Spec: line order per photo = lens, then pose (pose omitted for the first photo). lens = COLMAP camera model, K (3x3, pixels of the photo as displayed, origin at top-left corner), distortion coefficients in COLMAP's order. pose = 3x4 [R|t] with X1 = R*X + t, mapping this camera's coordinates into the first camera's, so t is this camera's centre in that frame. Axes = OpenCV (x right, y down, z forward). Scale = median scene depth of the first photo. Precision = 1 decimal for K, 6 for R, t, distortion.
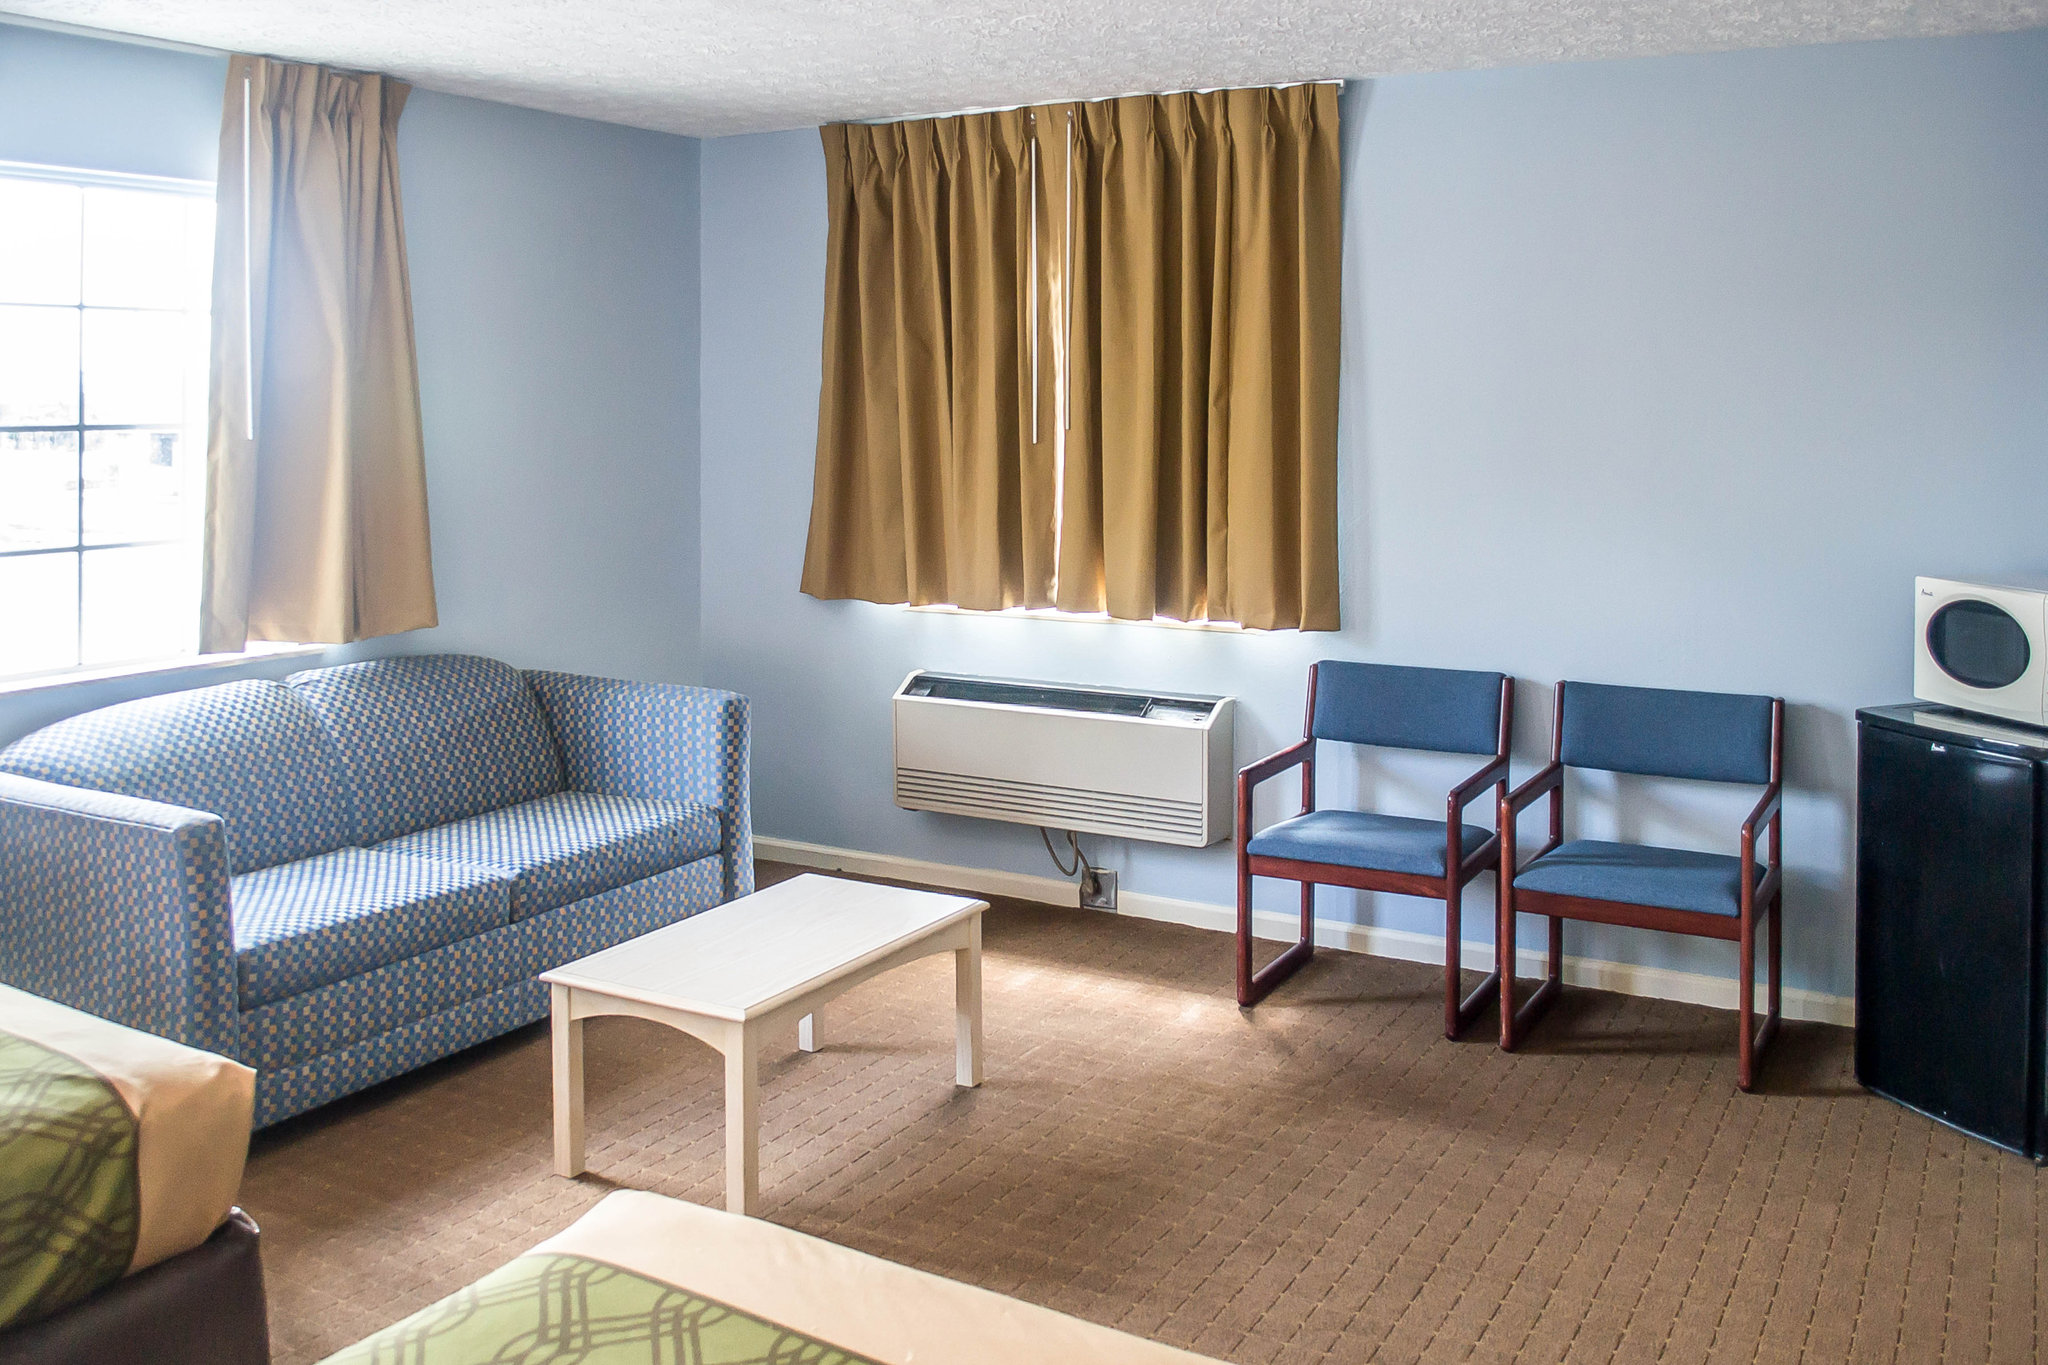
lens RADIAL K [[1722.8, 0, 1024.0], [0, 1722.8, 682.5], [0, 0, 1]] dist [0.004163, 0.000210]
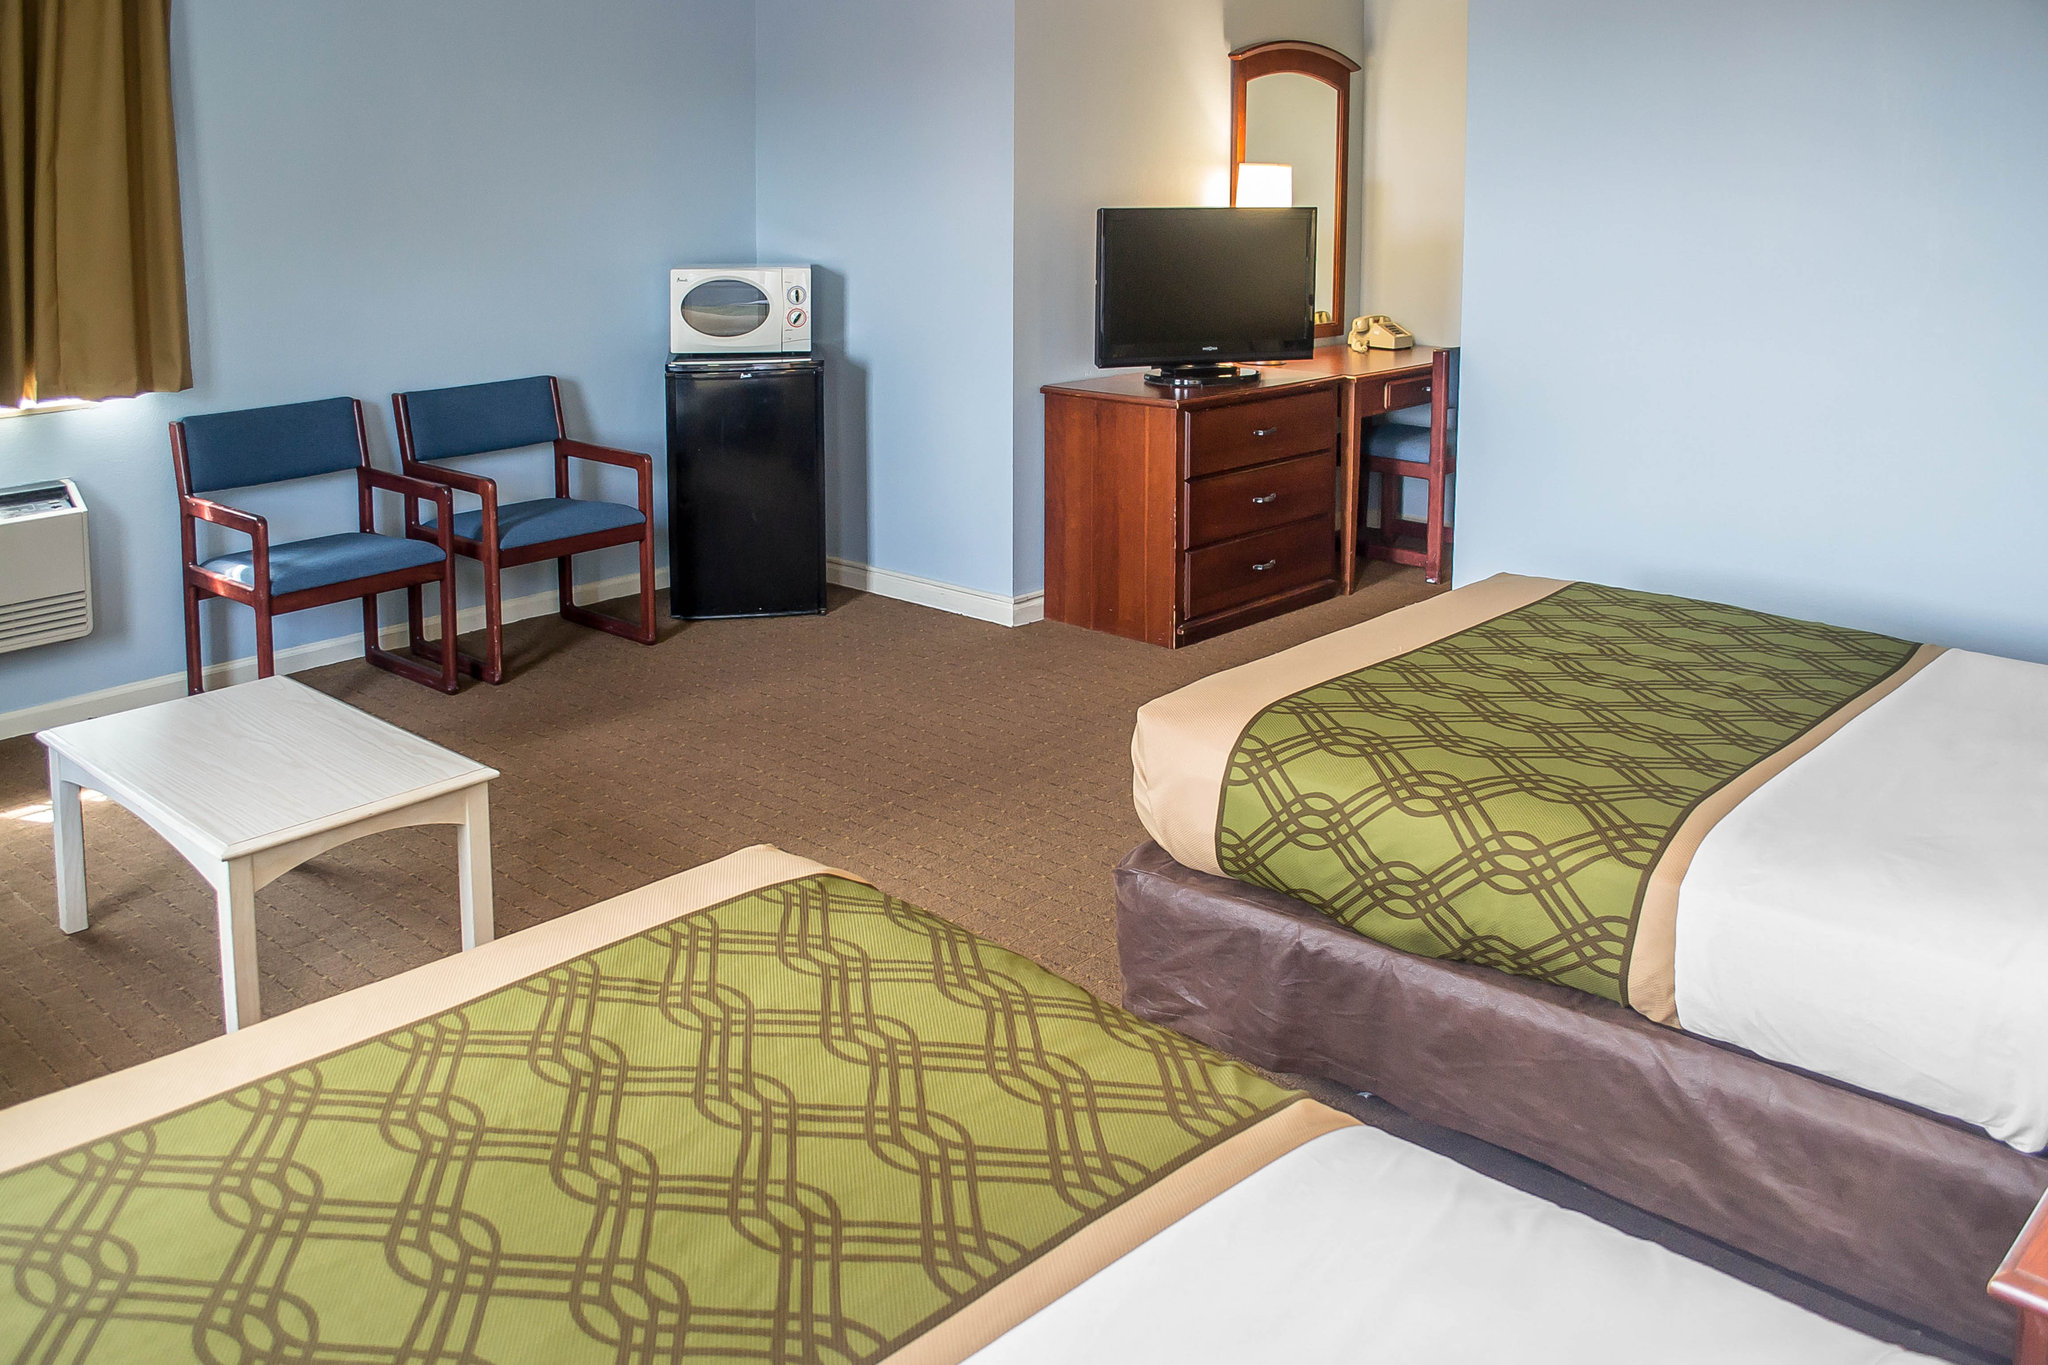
lens RADIAL K [[1722.8, 0, 1024.0], [0, 1722.8, 682.5], [0, 0, 1]] dist [0.004163, 0.000210]
pose [[0.293937, -0.309810, 0.904223, -0.695710], [0.165684, 0.948207, 0.271021, -0.062070], [-0.941355, 0.070152, 0.330044, 0.196087]]
